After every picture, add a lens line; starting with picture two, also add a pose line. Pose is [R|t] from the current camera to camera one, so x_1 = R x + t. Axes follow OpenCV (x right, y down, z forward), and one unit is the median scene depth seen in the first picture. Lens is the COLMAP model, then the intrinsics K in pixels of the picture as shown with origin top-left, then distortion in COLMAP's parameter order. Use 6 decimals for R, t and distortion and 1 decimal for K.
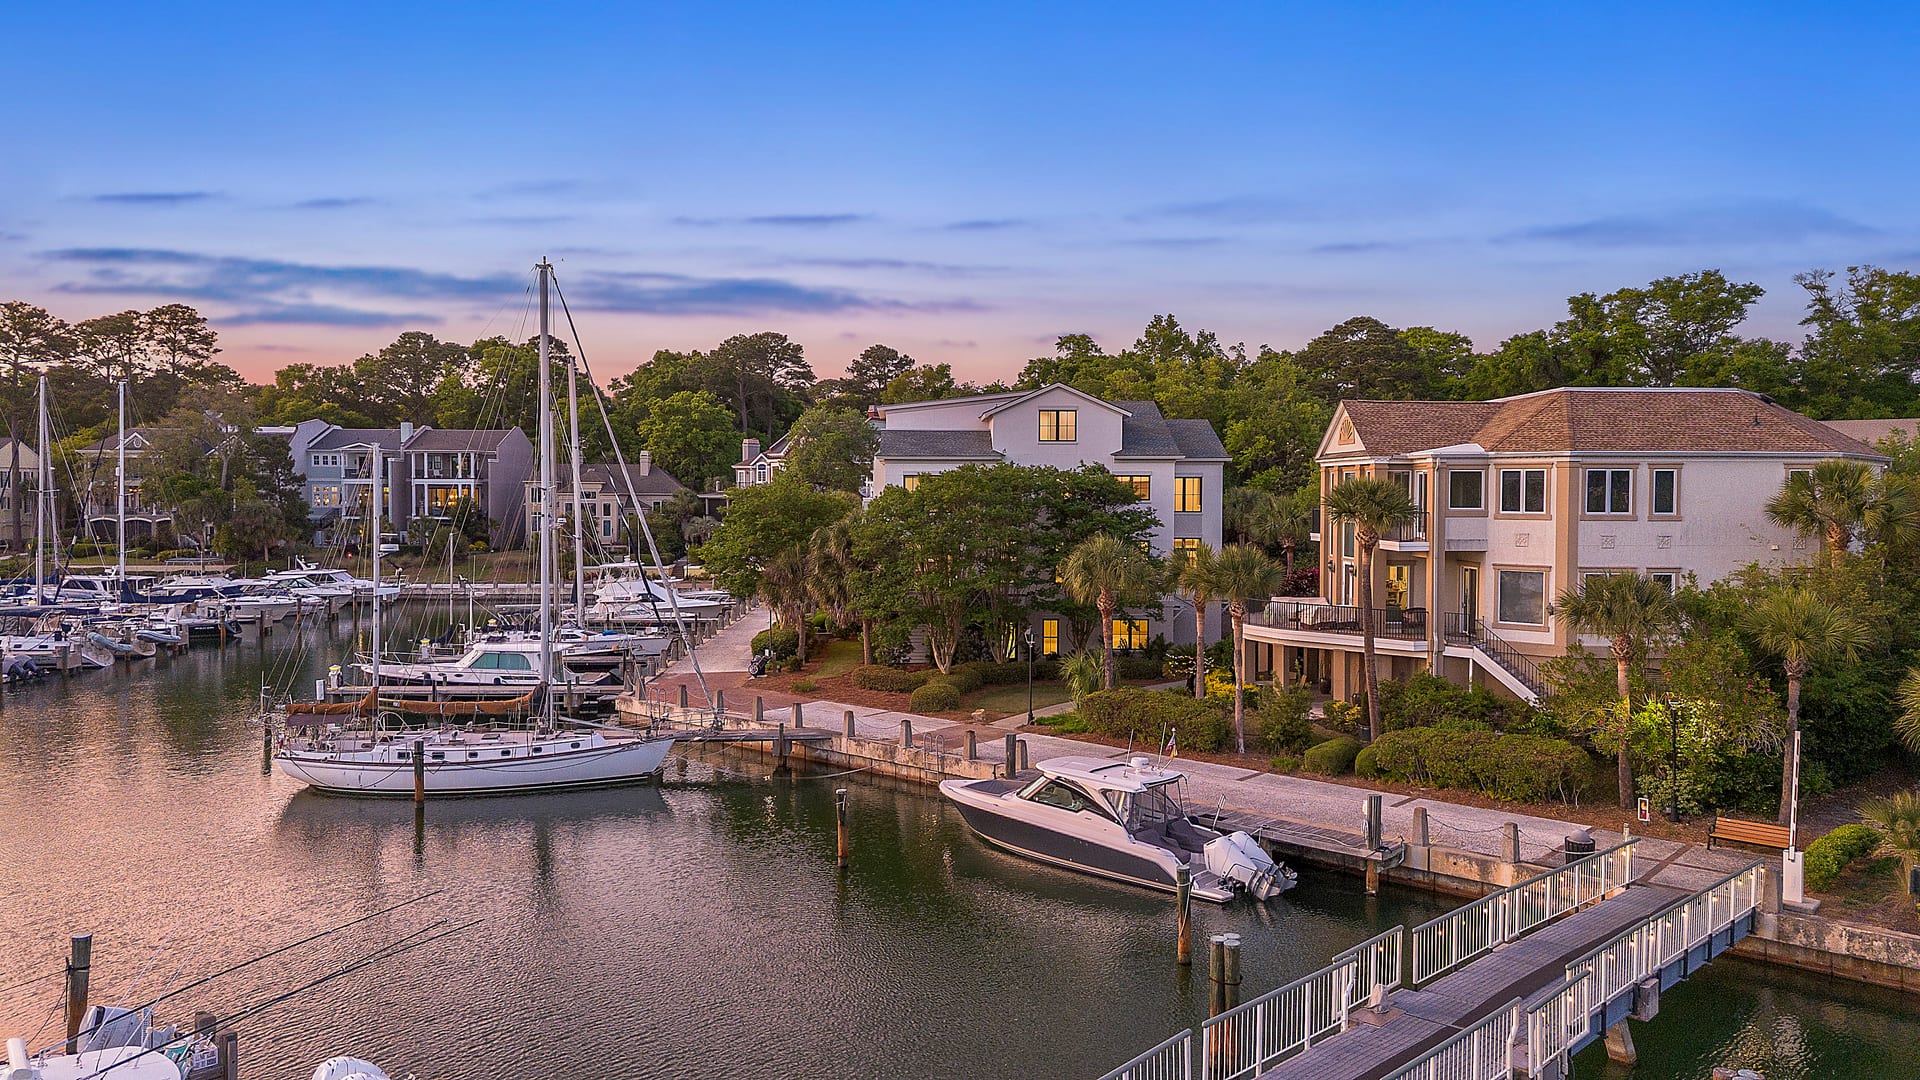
lens RADIAL K [[1361.8, 0, 952.1], [0, 1361.8, 535.0], [0, 0, 1]] dist [0.046424, -0.002218]
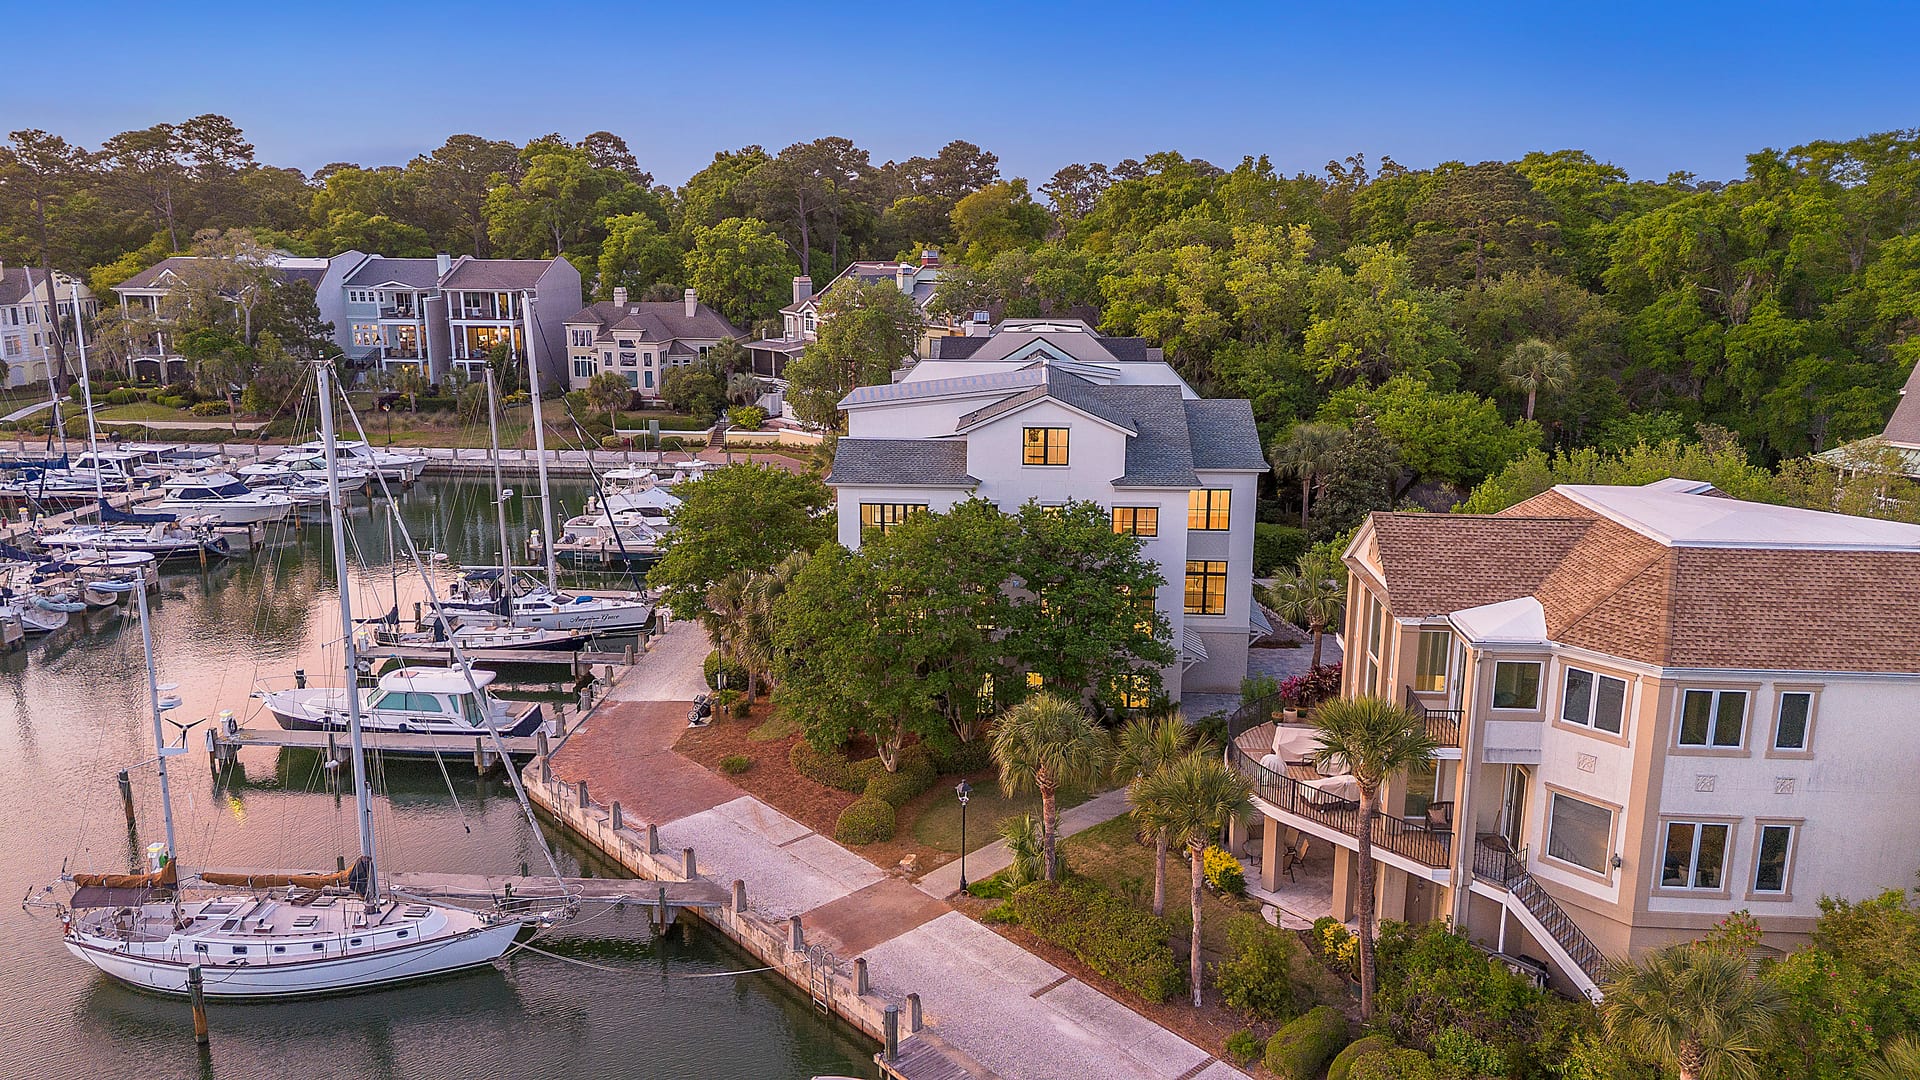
lens RADIAL K [[1361.5, 0, 962.2], [0, 1361.5, 541.2], [0, 0, 1]] dist [0.033542, -0.003179]
pose [[0.996052, 0.018357, -0.086857, 0.093885], [-0.000705, 0.979993, 0.199029, -0.174734], [0.088773, -0.198182, 0.976137, 0.179497]]
